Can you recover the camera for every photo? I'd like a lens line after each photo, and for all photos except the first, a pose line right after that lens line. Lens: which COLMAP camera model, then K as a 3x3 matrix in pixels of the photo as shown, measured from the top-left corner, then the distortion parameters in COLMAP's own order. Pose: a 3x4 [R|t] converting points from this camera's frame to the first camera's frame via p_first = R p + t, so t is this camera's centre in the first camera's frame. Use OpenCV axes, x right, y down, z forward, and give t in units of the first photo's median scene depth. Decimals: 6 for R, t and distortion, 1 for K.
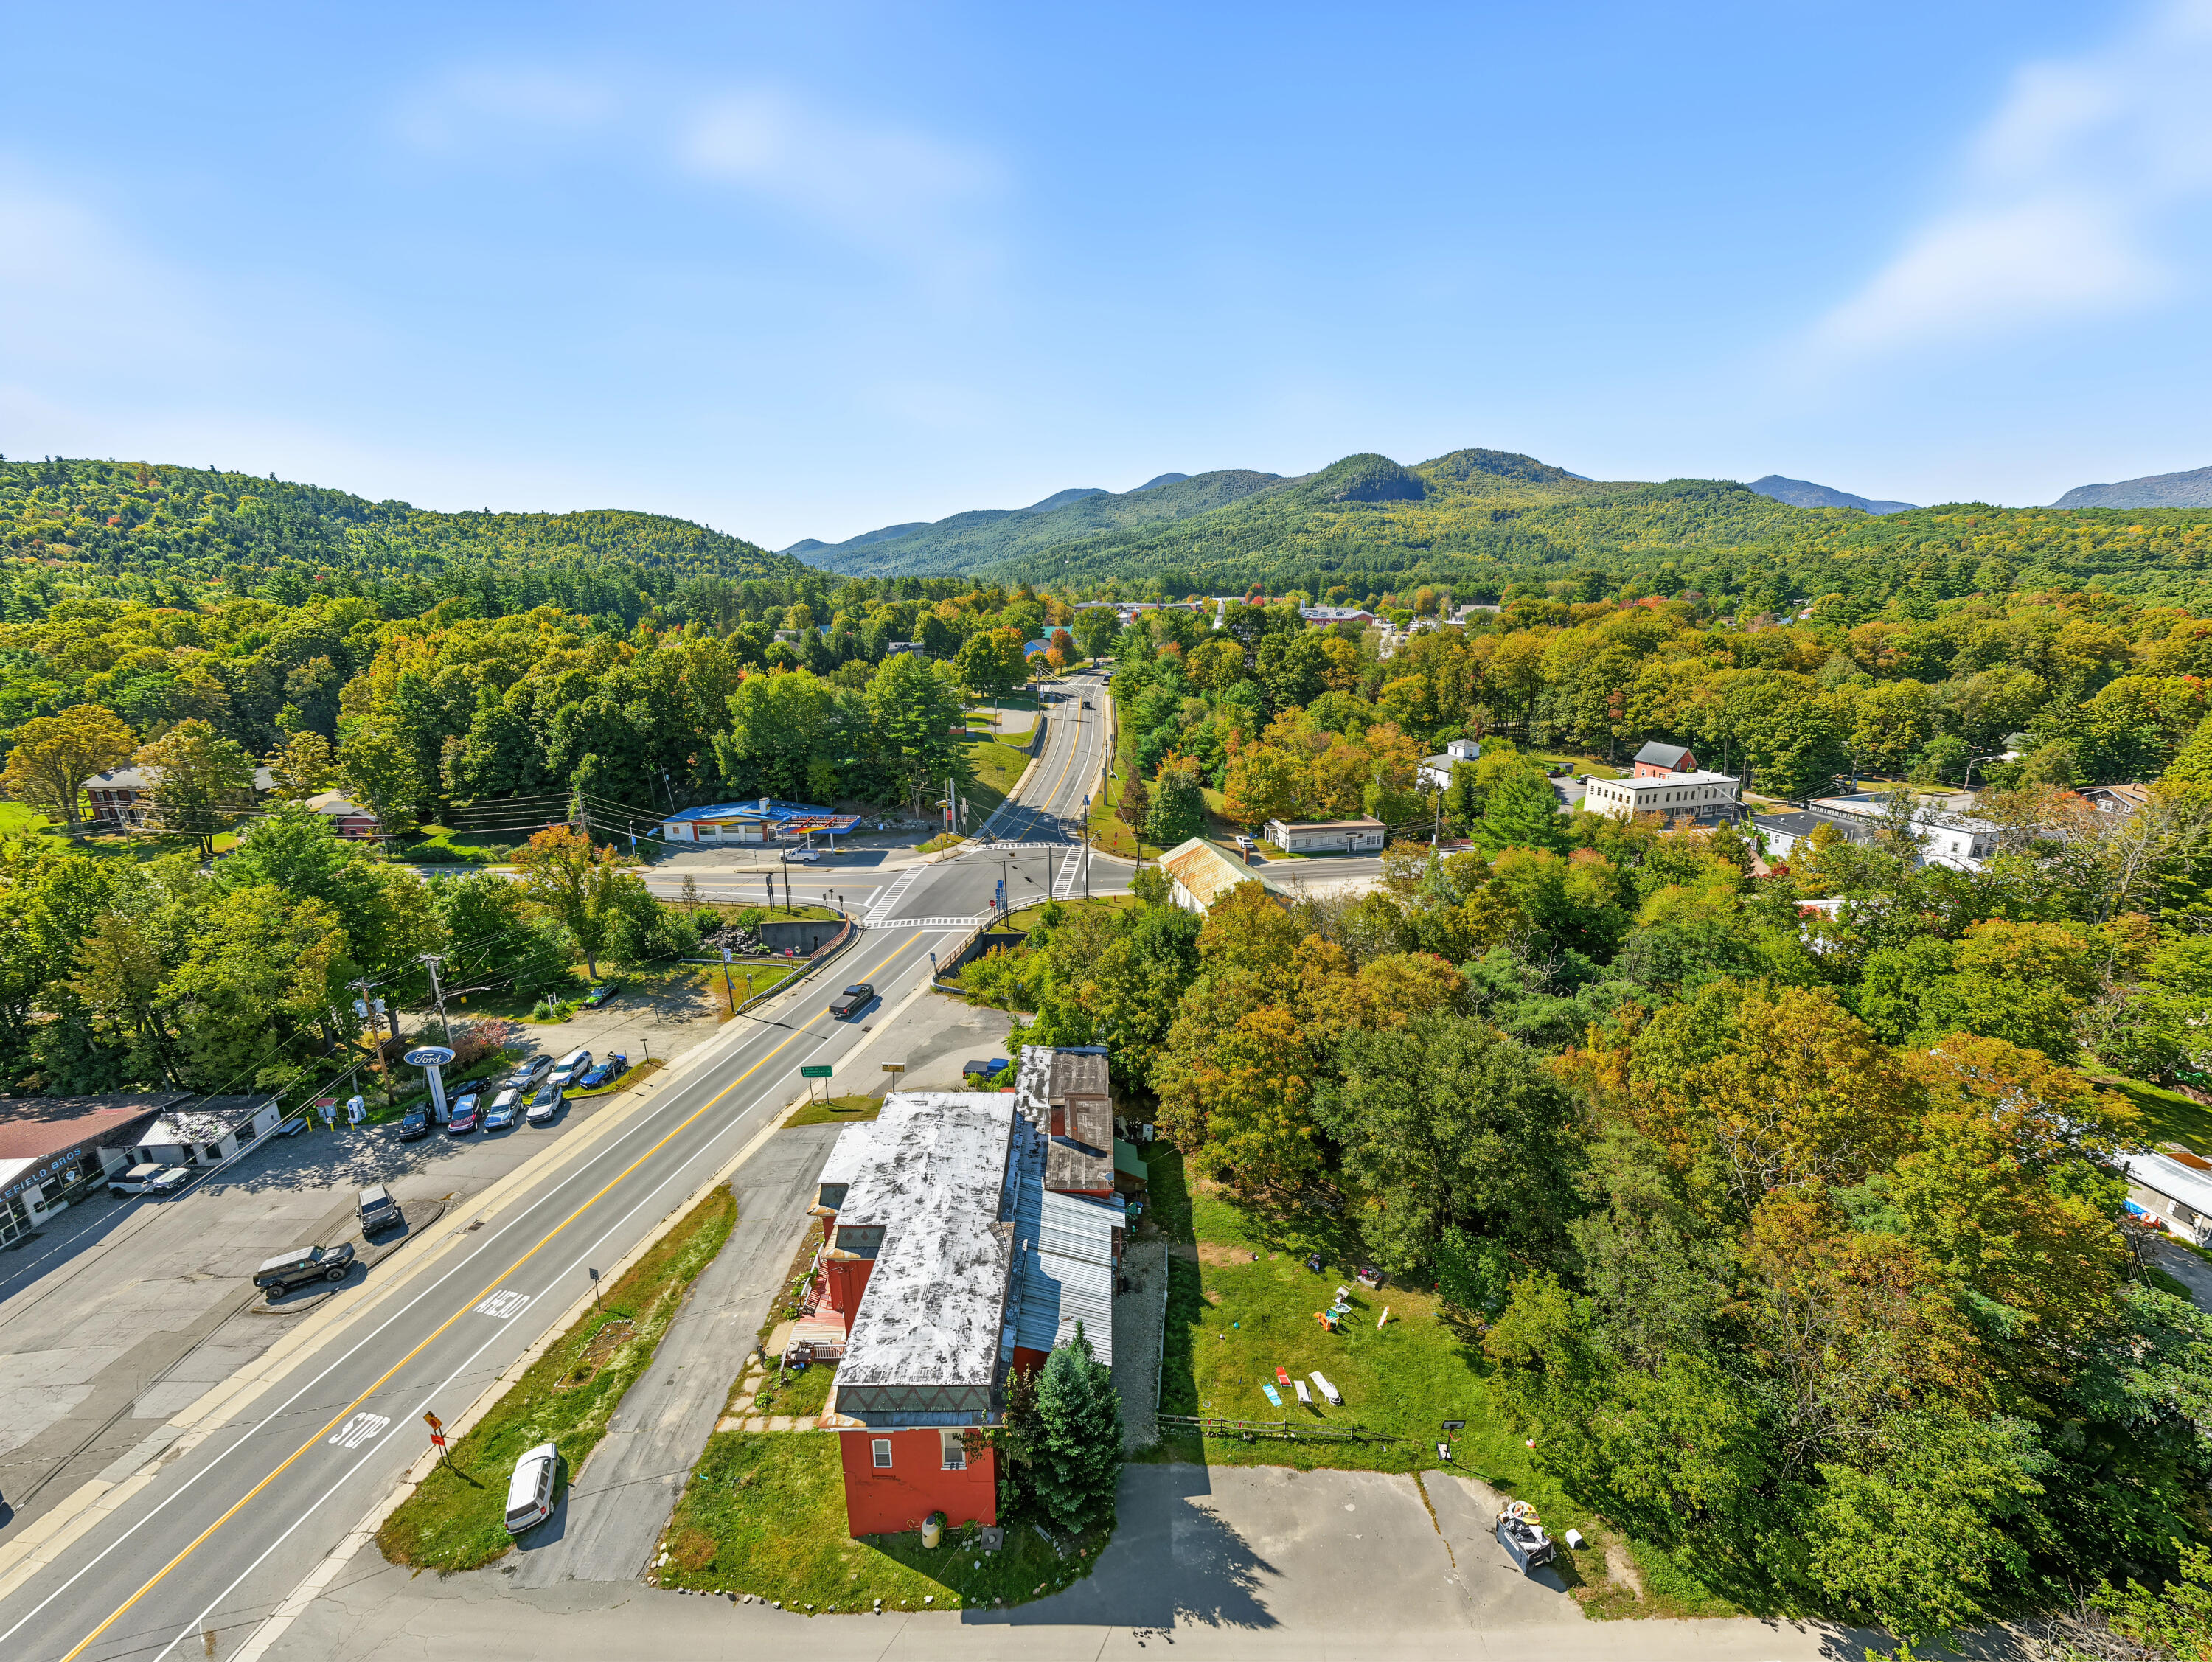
lens RADIAL K [[922.0, 0, 1102.8], [0, 922.0, 831.3], [0, 0, 1]] dist [-0.002247, 0.000646]
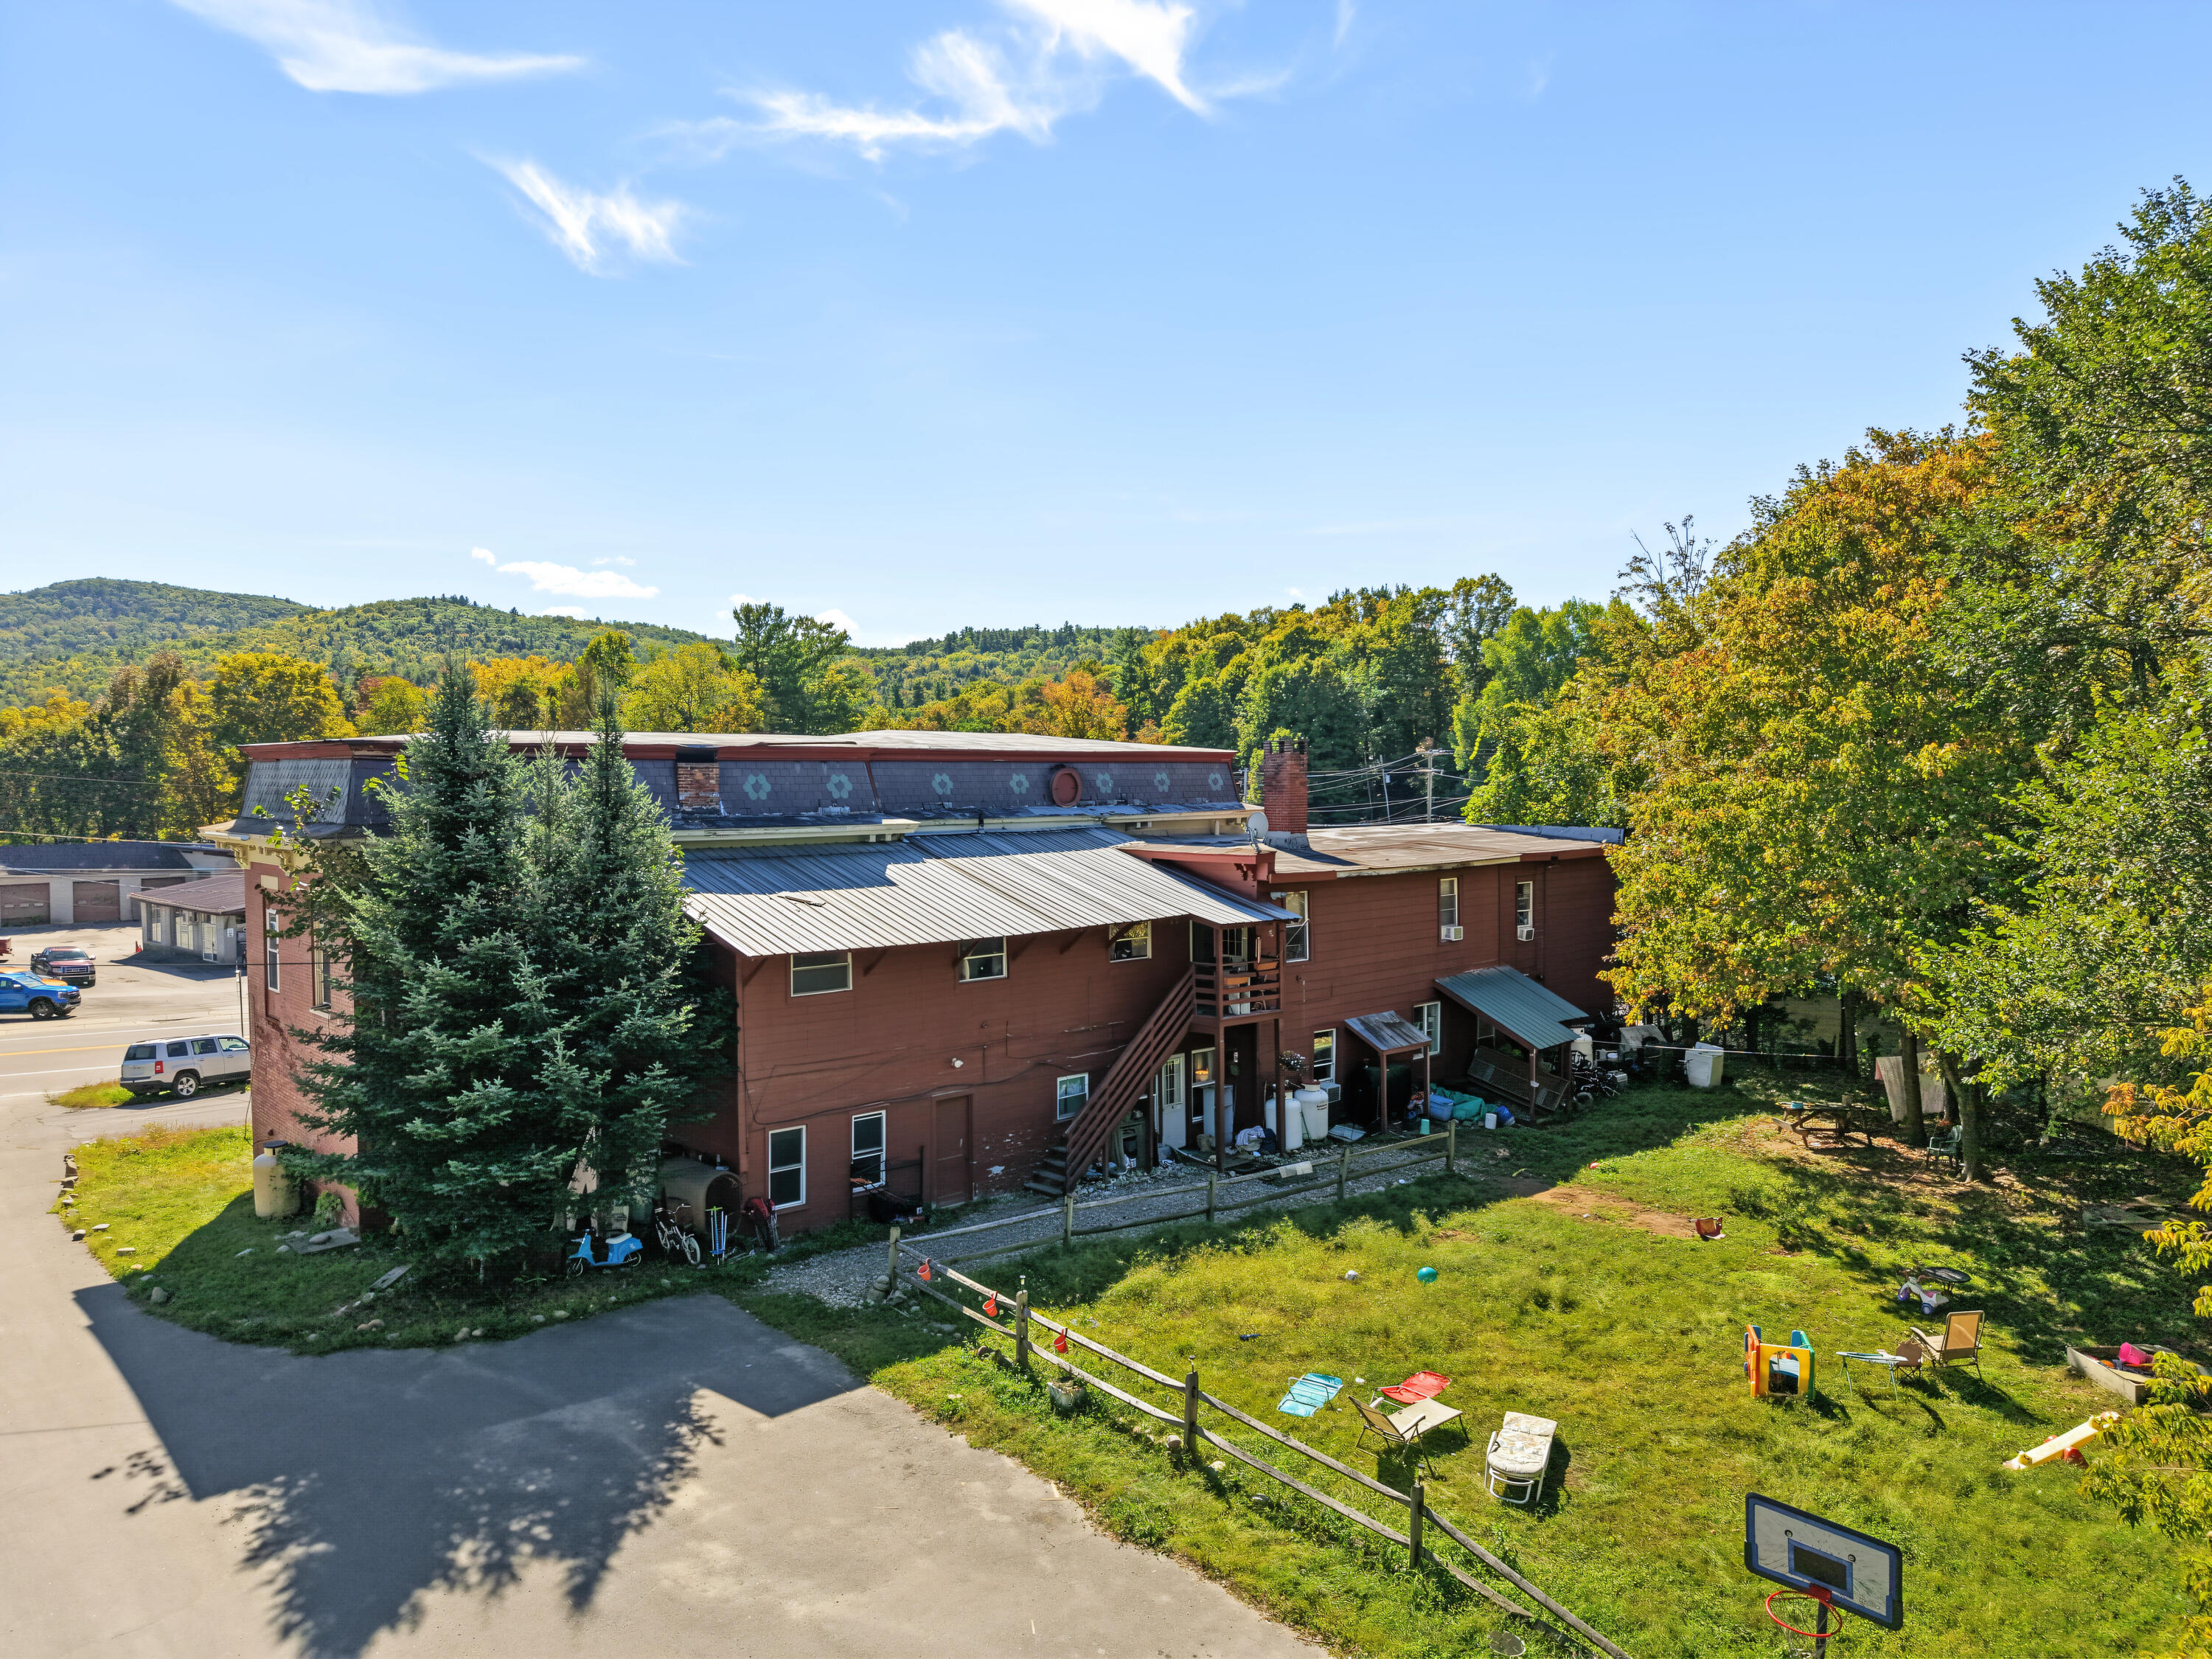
lens RADIAL K [[1502.0, 0, 1102.1], [0, 1502.0, 817.4], [0, 0, 1]] dist [0.004013, -0.012672]
pose [[0.682205, 0.019136, -0.730910, 0.137737], [-0.197120, 0.967457, -0.158656, 0.168890], [0.704088, 0.252313, 0.663776, 0.206835]]
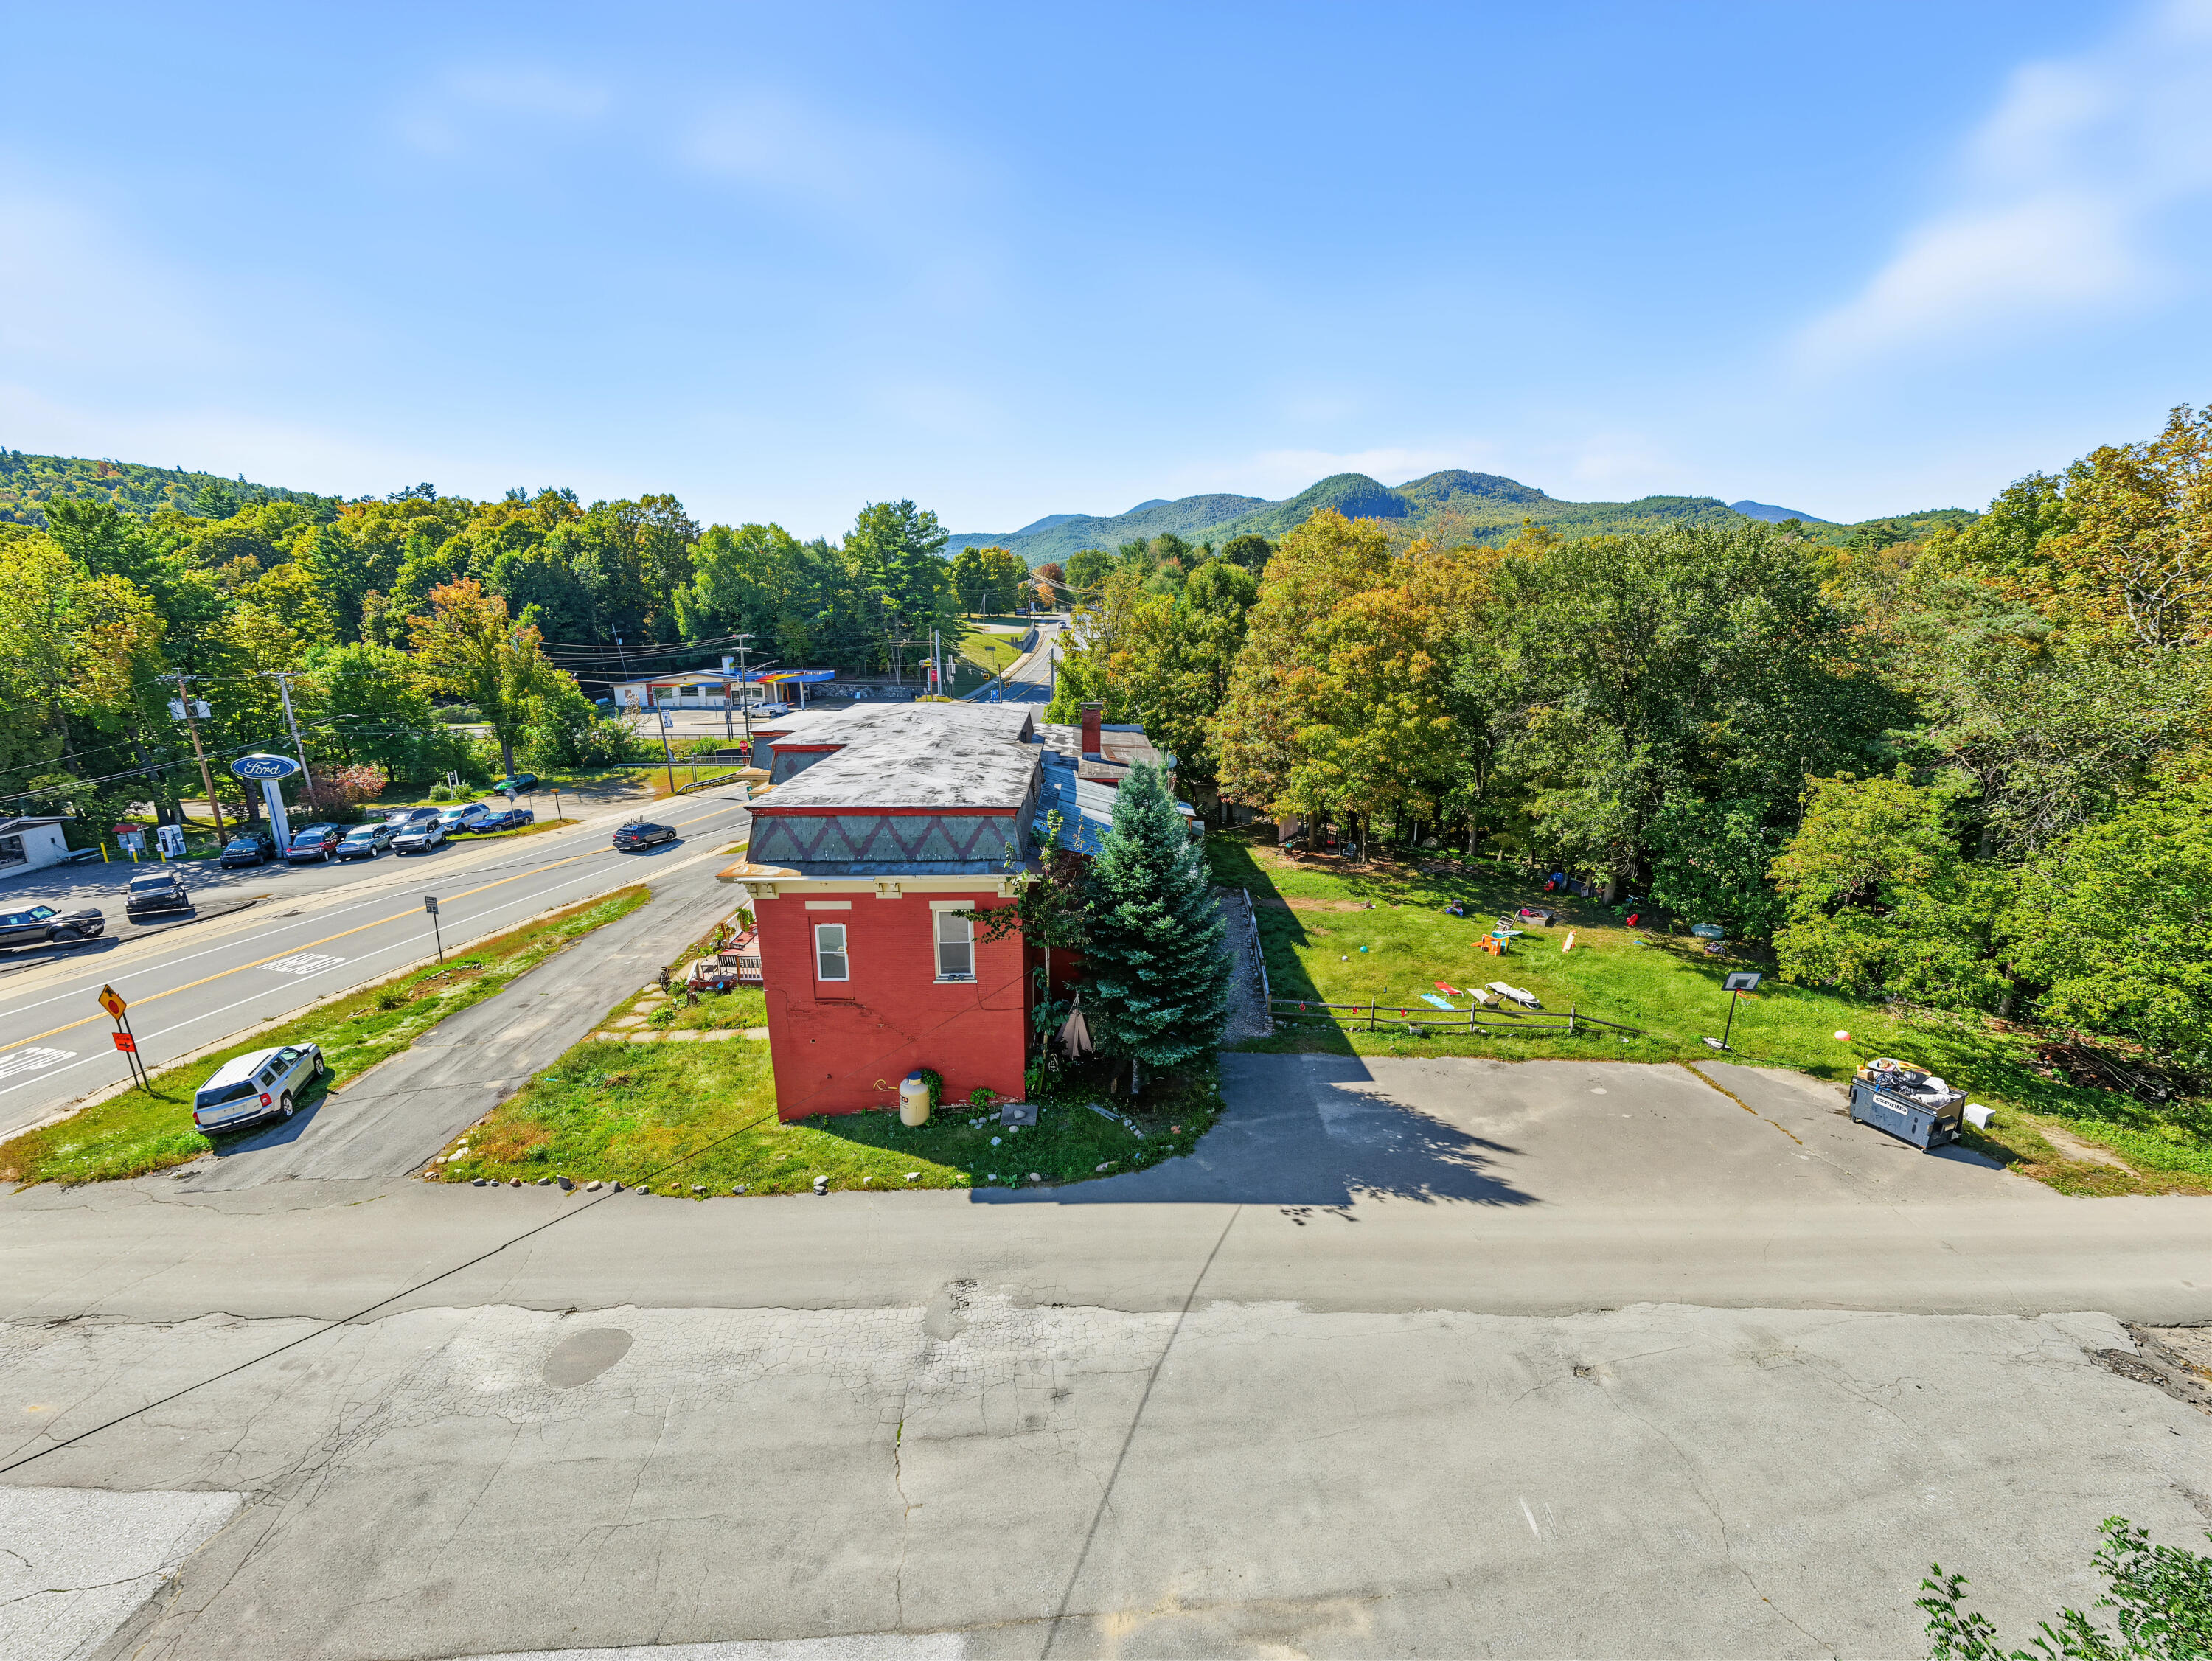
lens RADIAL K [[922.0, 0, 1102.8], [0, 922.0, 833.7], [0, 0, 1]] dist [-0.002247, 0.000646]
pose [[0.999851, -0.002392, 0.017111, -0.020328], [0.002848, 0.999641, -0.026655, 0.159732], [-0.017041, 0.026700, 0.999498, 0.107074]]
